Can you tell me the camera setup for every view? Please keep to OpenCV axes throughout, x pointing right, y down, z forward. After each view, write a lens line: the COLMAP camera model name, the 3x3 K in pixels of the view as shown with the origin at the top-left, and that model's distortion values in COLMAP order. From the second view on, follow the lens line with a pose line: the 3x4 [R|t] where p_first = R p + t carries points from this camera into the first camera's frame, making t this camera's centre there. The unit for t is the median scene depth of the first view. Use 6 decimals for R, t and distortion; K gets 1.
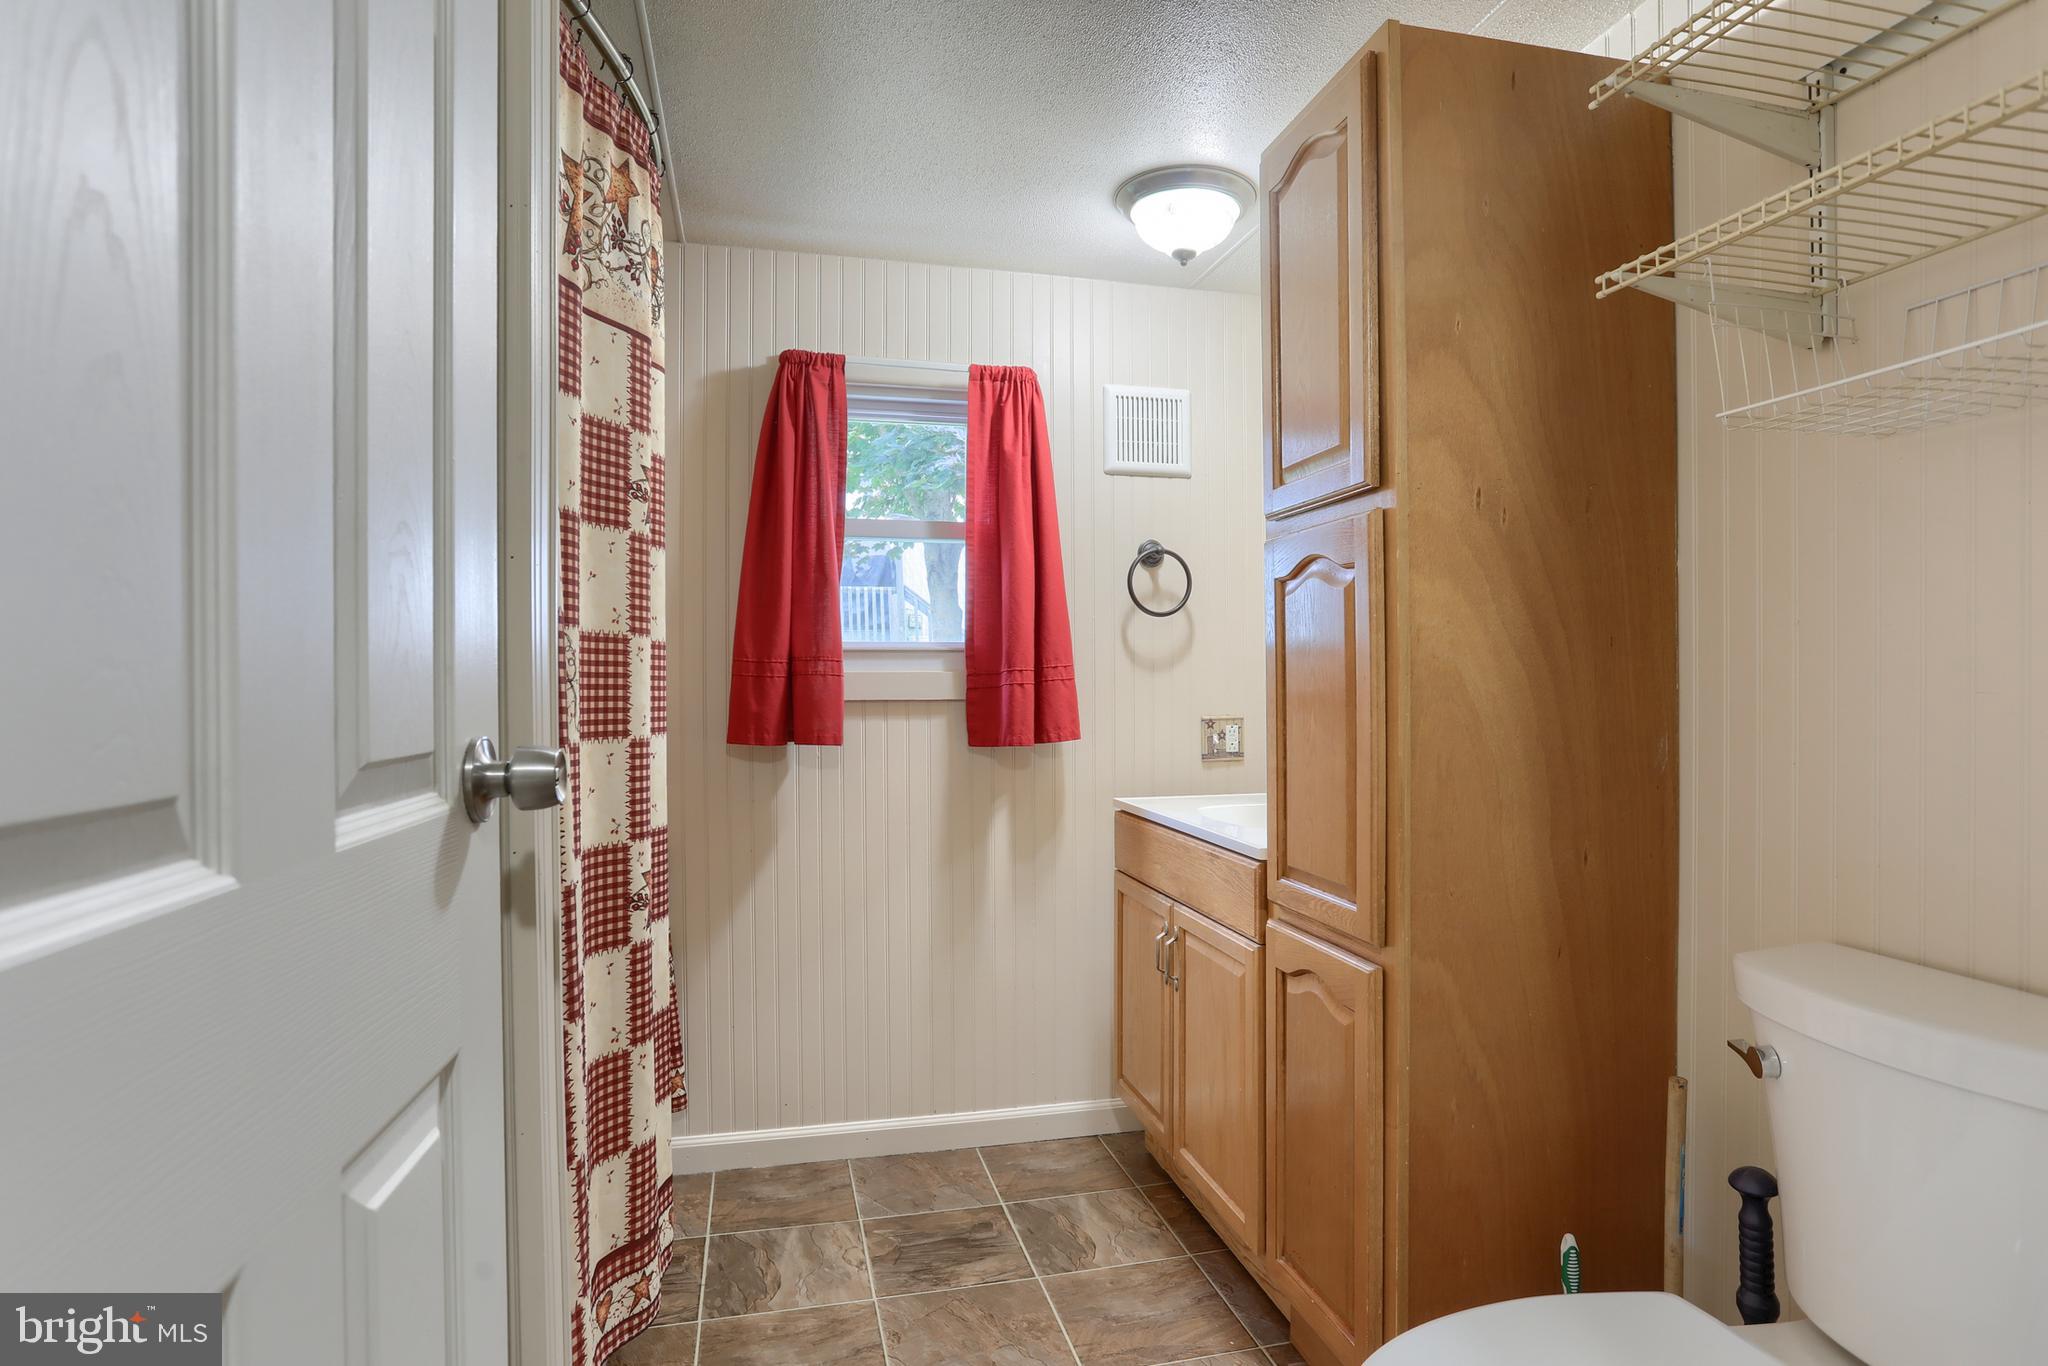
lens RADIAL K [[1116.7, 0, 1016.7], [0, 1116.7, 676.1], [0, 0, 1]] dist [-0.068736, 0.036935]
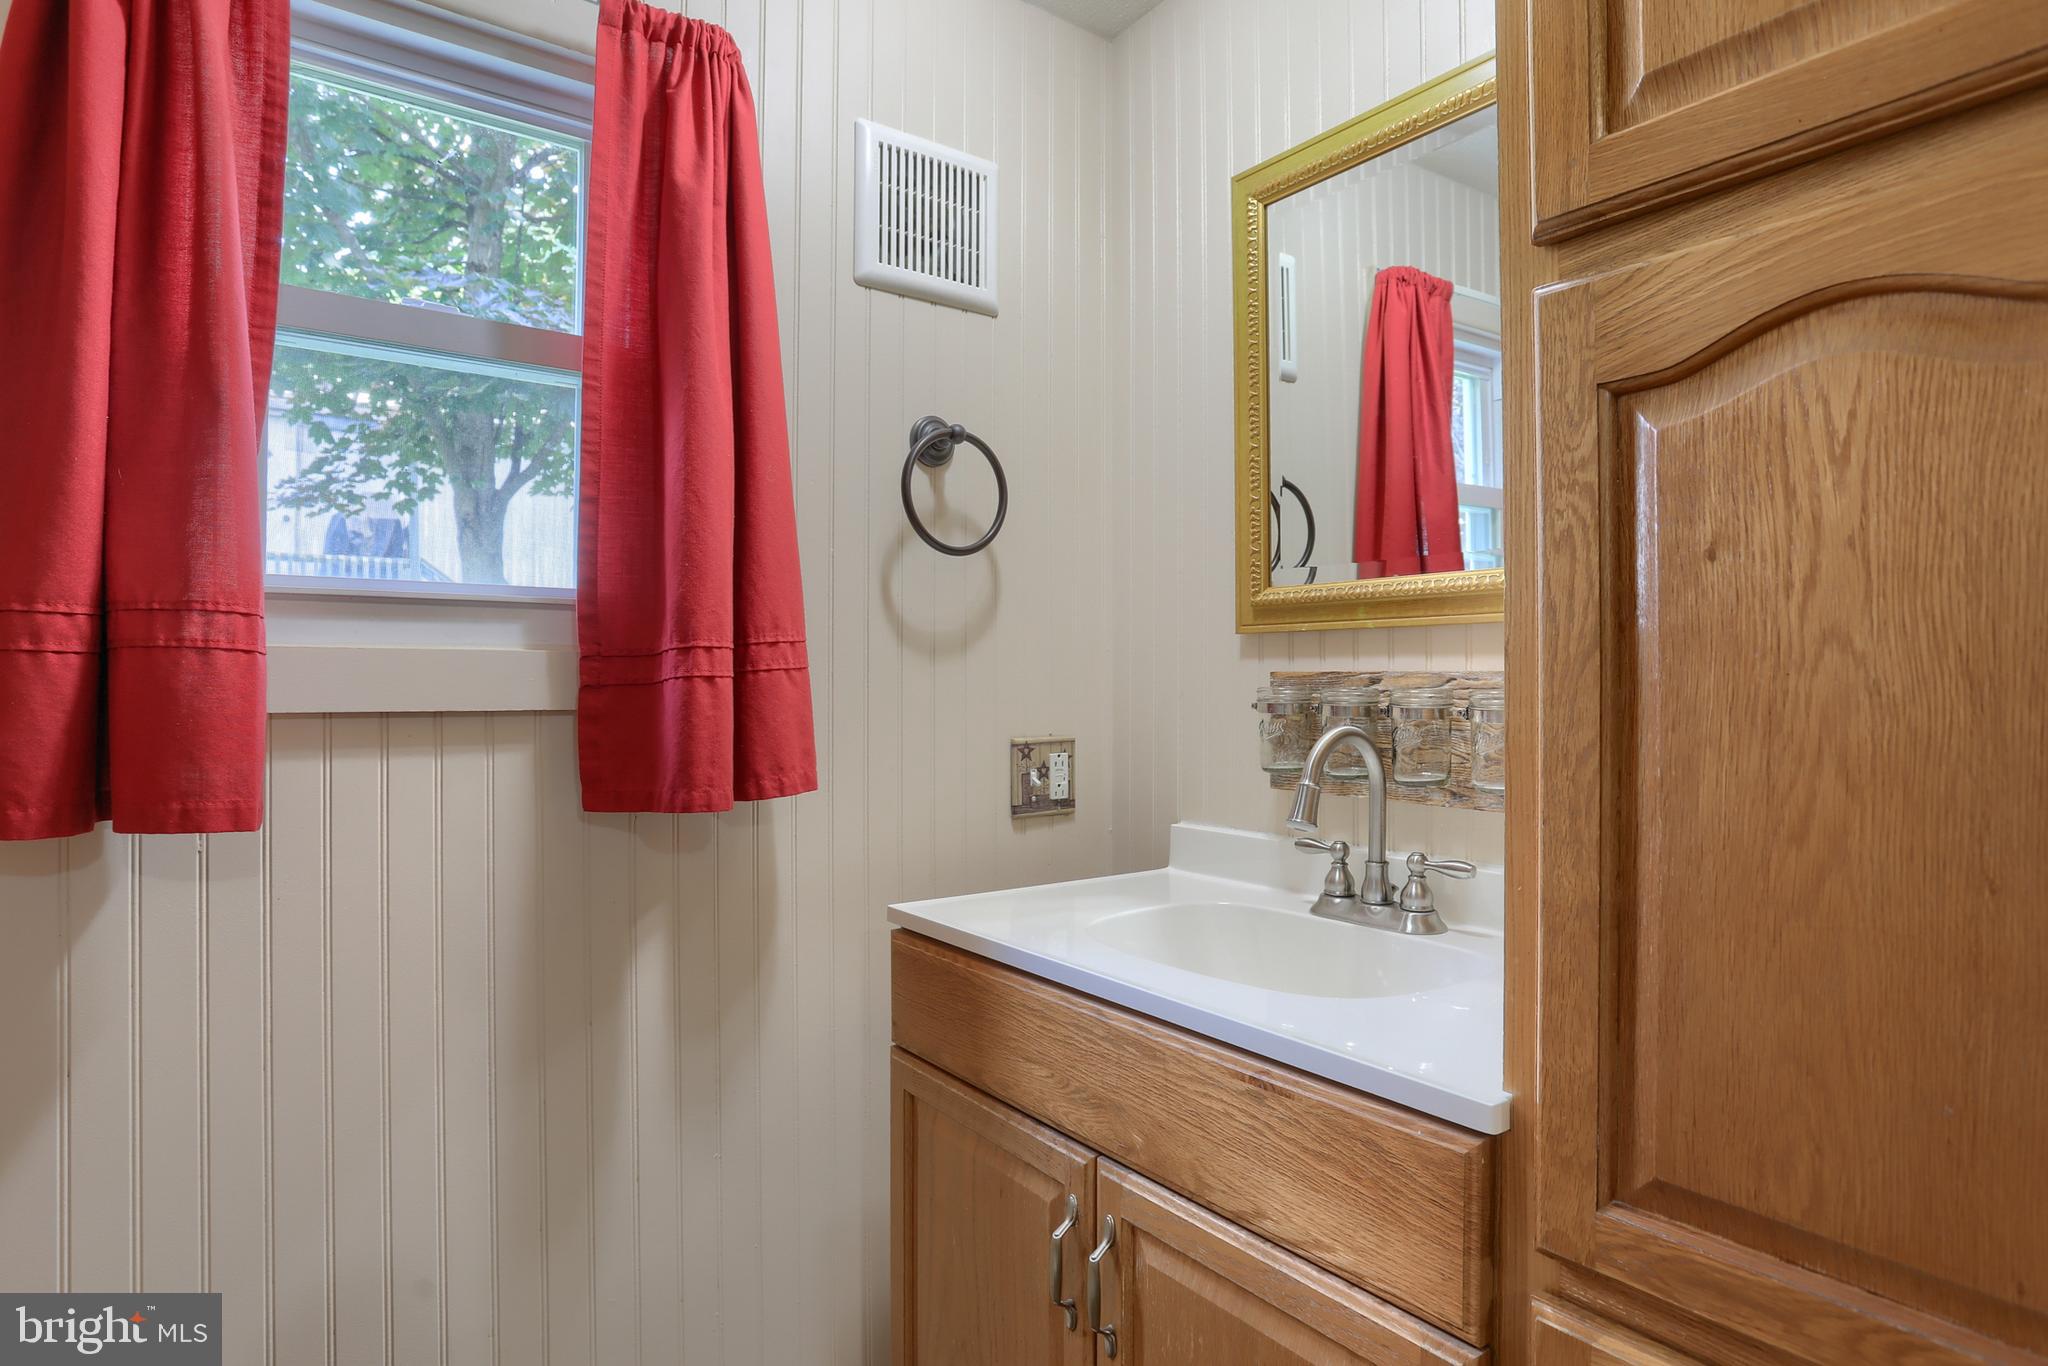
lens RADIAL K [[1116.7, 0, 1016.7], [0, 1116.7, 676.1], [0, 0, 1]] dist [-0.068736, 0.036935]
pose [[0.921403, 0.008135, 0.388523, -0.055967], [-0.006942, 0.999966, -0.004476, 0.007595], [-0.388546, 0.001427, 0.921428, 0.510777]]
